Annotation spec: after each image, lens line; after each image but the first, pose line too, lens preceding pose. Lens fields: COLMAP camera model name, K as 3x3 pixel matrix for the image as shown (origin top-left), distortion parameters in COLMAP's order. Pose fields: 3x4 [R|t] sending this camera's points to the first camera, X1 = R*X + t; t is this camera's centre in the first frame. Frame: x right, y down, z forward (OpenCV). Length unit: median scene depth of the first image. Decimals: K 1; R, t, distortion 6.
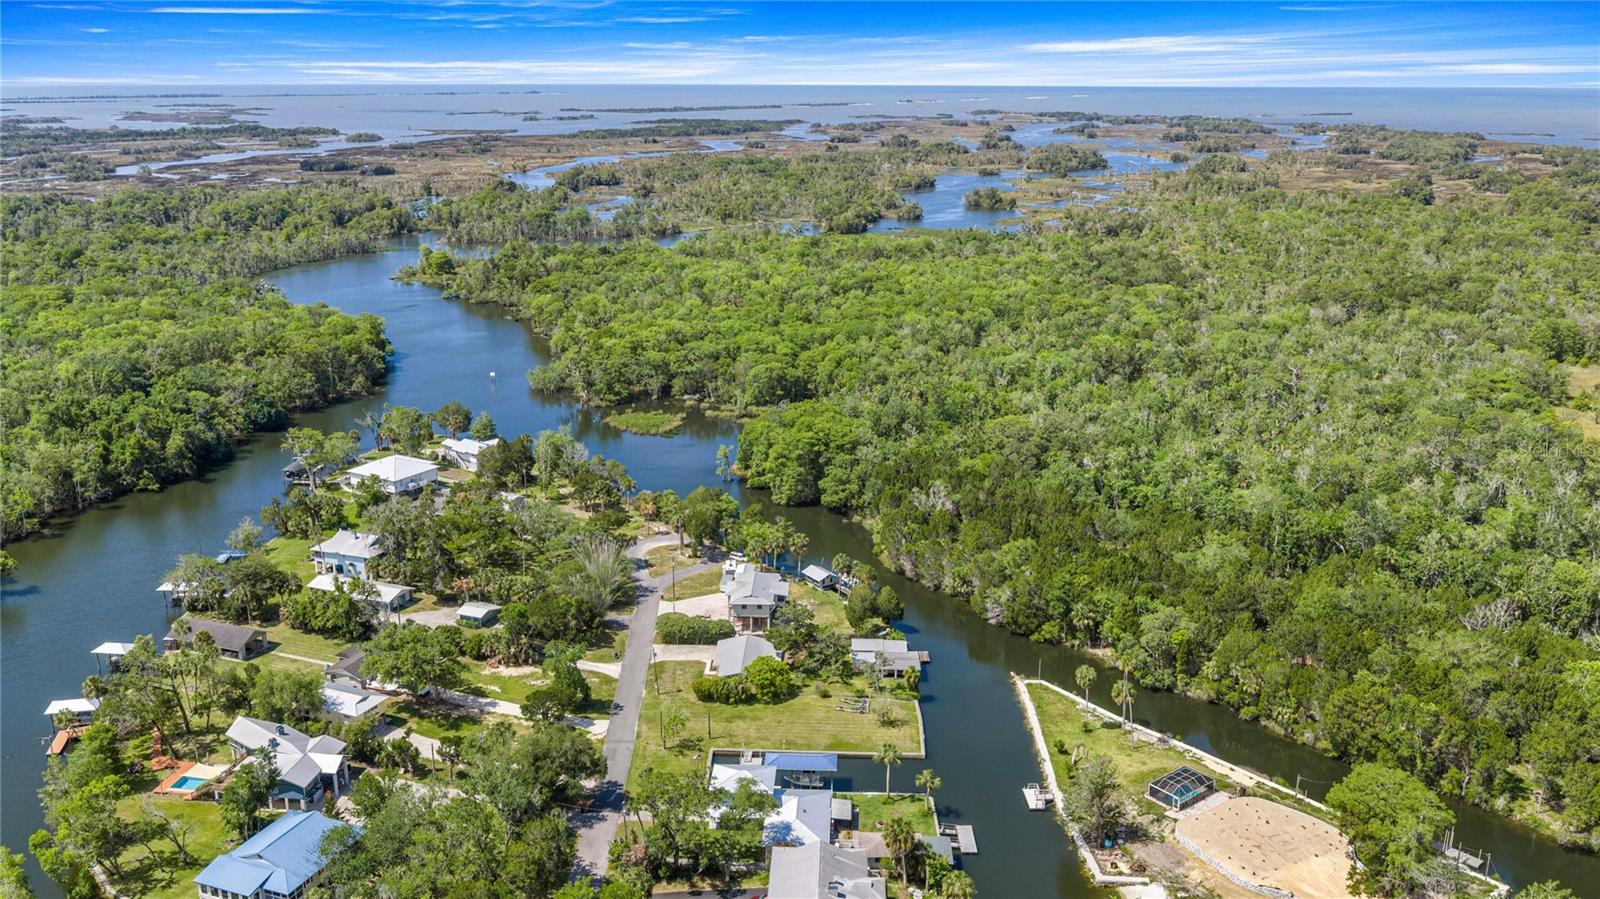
lens RADIAL K [[1323.6, 0, 801.1], [0, 1323.6, 451.7], [0, 0, 1]] dist [0.023752, -0.049482]
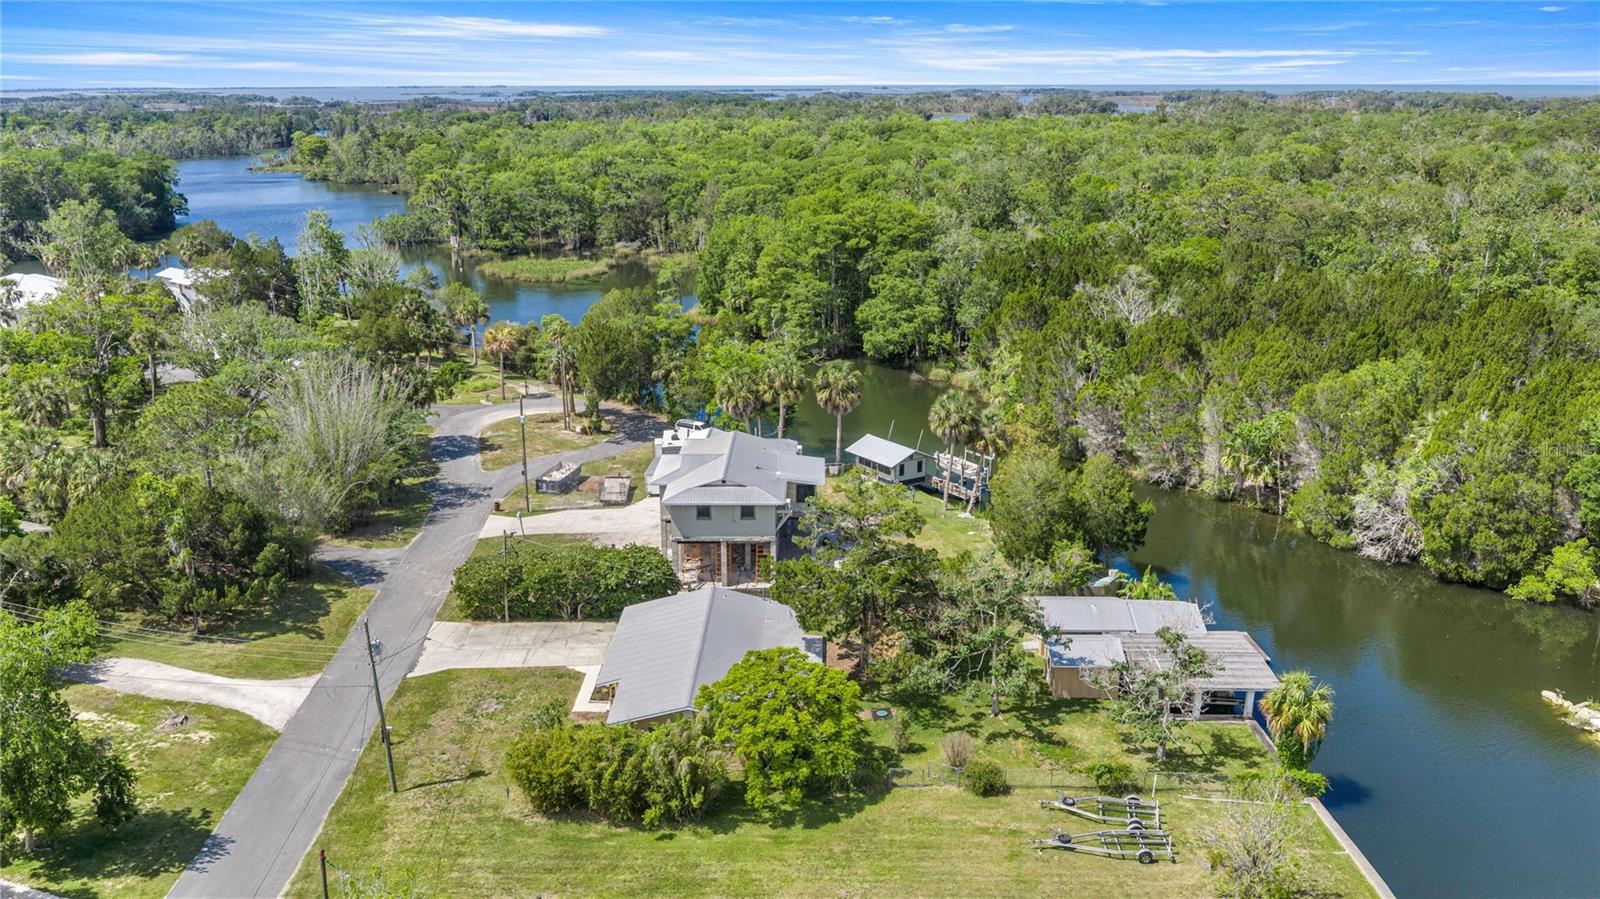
lens RADIAL K [[1323.6, 0, 801.9], [0, 1323.6, 456.9], [0, 0, 1]] dist [0.023752, -0.049482]
pose [[0.999758, -0.008818, 0.020171, -0.023432], [0.008786, 0.999960, 0.001712, 0.099904], [-0.020185, -0.001535, 0.999795, 0.635284]]
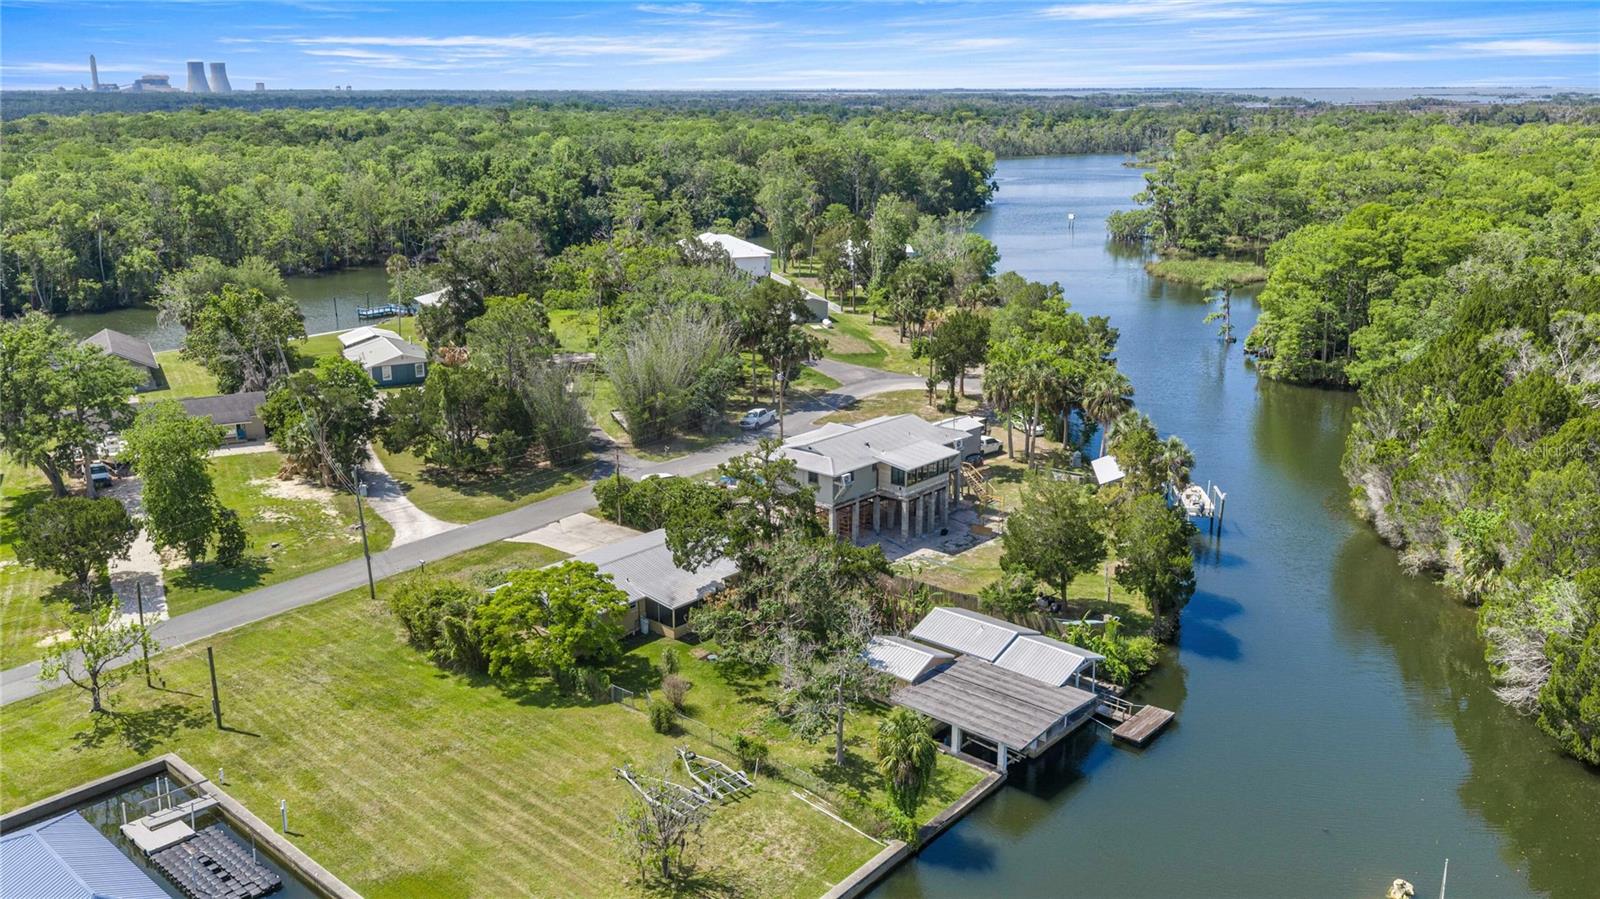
lens RADIAL K [[1323.6, 0, 796.9], [0, 1323.6, 459.5], [0, 0, 1]] dist [0.023752, -0.049482]
pose [[0.767305, 0.171261, -0.617990, 0.195260], [-0.169965, 0.983527, 0.061529, 0.087411], [0.618348, 0.057825, 0.783774, 0.682606]]
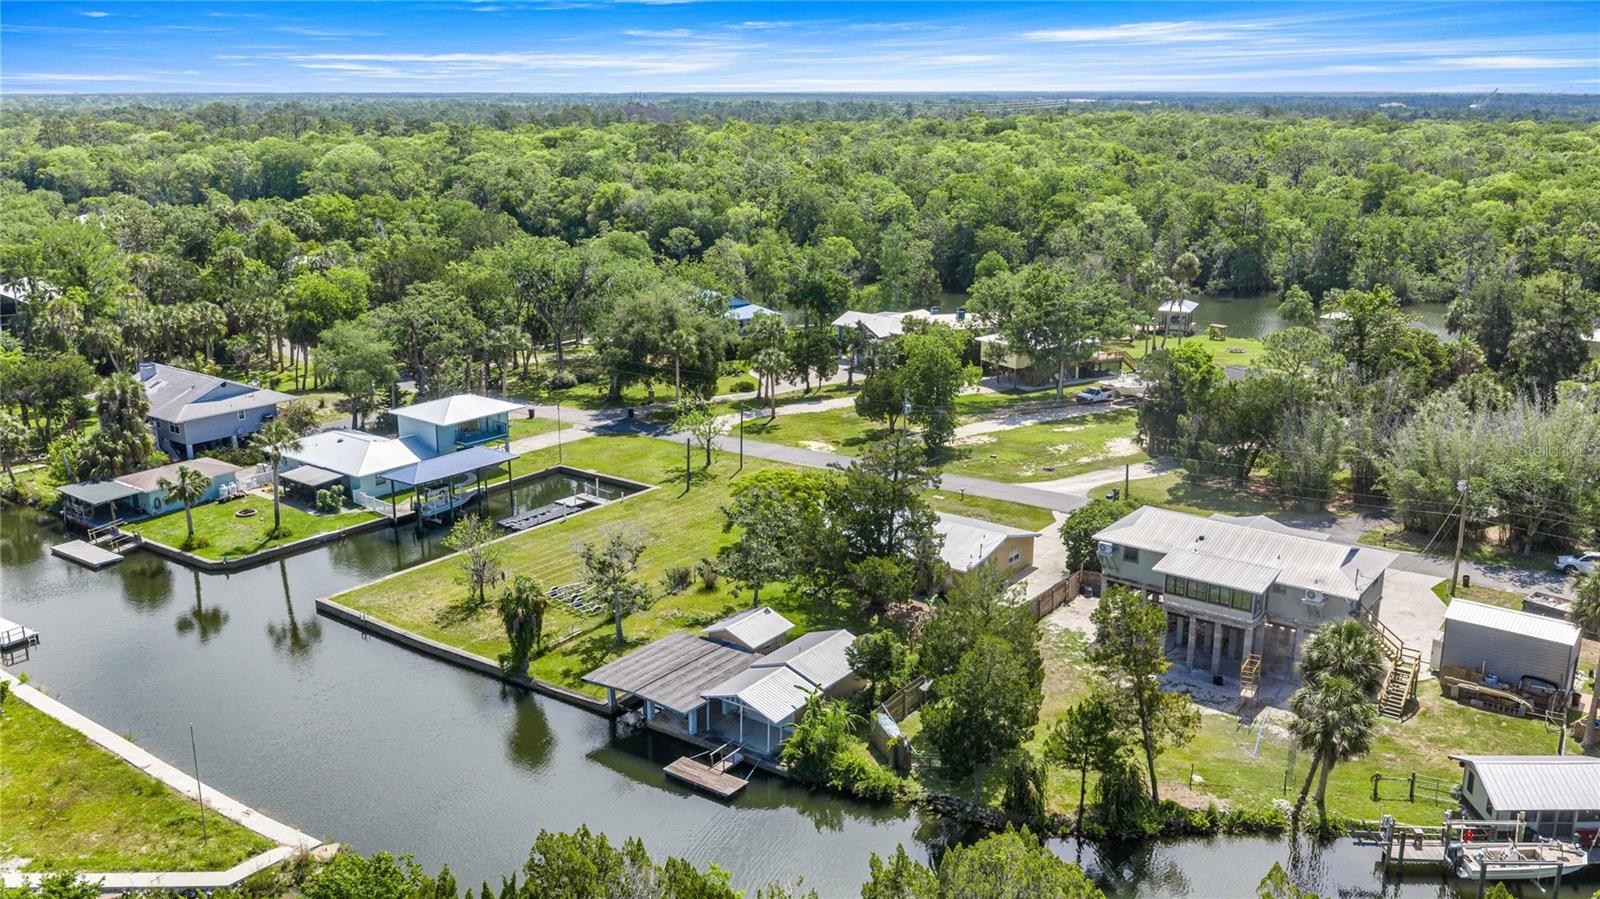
lens RADIAL K [[1323.6, 0, 803.7], [0, 1323.6, 451.0], [0, 0, 1]] dist [0.023752, -0.049482]
pose [[-0.579568, 0.213882, -0.786356, 0.270414], [-0.220279, 0.887907, 0.403855, -0.021217], [0.784588, 0.407279, -0.467489, 1.060389]]
